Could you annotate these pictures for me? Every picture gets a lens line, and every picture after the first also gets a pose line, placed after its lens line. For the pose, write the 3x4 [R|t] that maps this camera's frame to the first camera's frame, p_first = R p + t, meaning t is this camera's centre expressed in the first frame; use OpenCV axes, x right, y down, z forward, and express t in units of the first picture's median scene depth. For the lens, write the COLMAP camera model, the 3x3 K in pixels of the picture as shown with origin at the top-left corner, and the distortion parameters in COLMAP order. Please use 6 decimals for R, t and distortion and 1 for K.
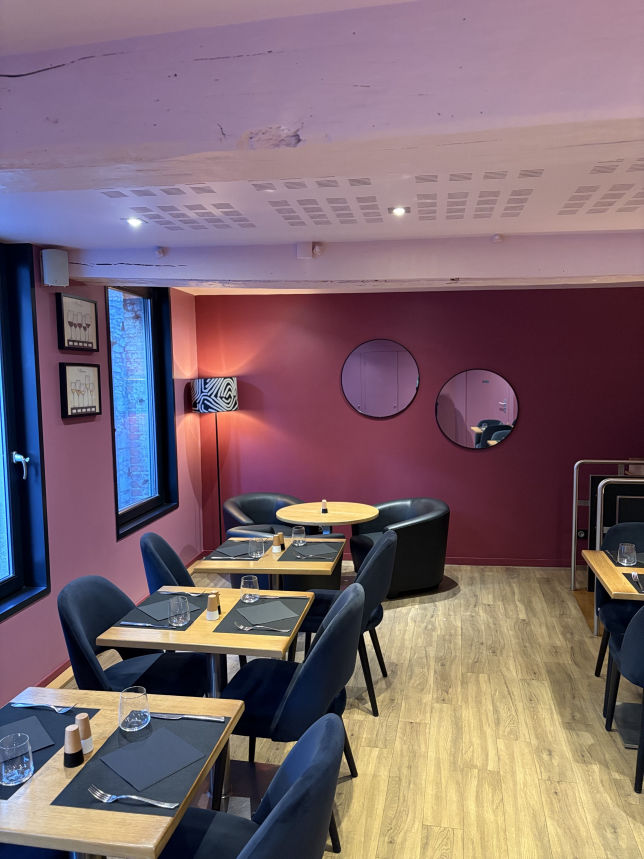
lens RADIAL K [[653.8, 0, 322.9], [0, 653.8, 426.4], [0, 0, 1]] dist [0.038377, -0.030695]
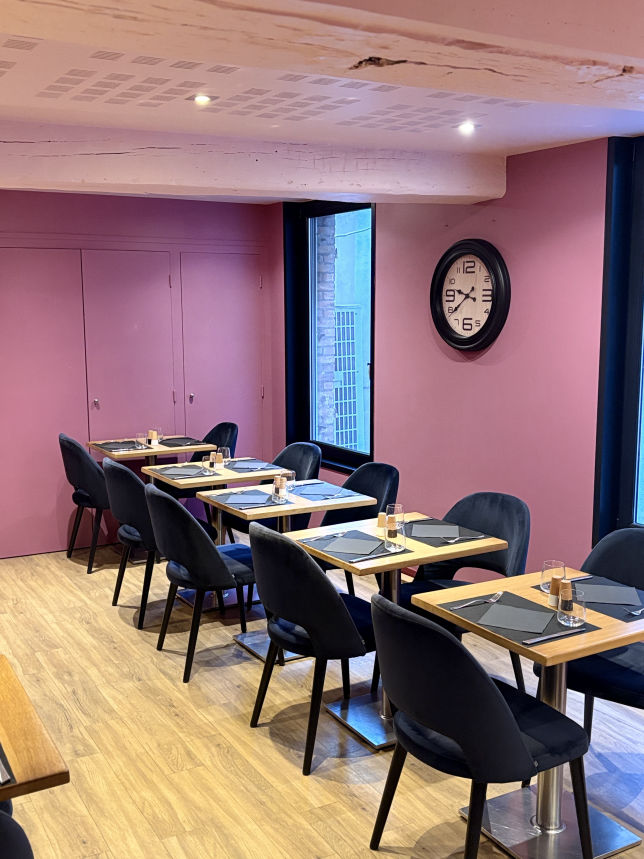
lens RADIAL K [[936.5, 0, 321.2], [0, 936.5, 428.9], [0, 0, 1]] dist [0.099607, 0.000000]
pose [[-0.753488, 0.109853, -0.648219, 0.778277], [-0.046290, 0.974631, 0.218977, -0.179713], [0.655830, 0.195003, -0.729288, 1.809328]]
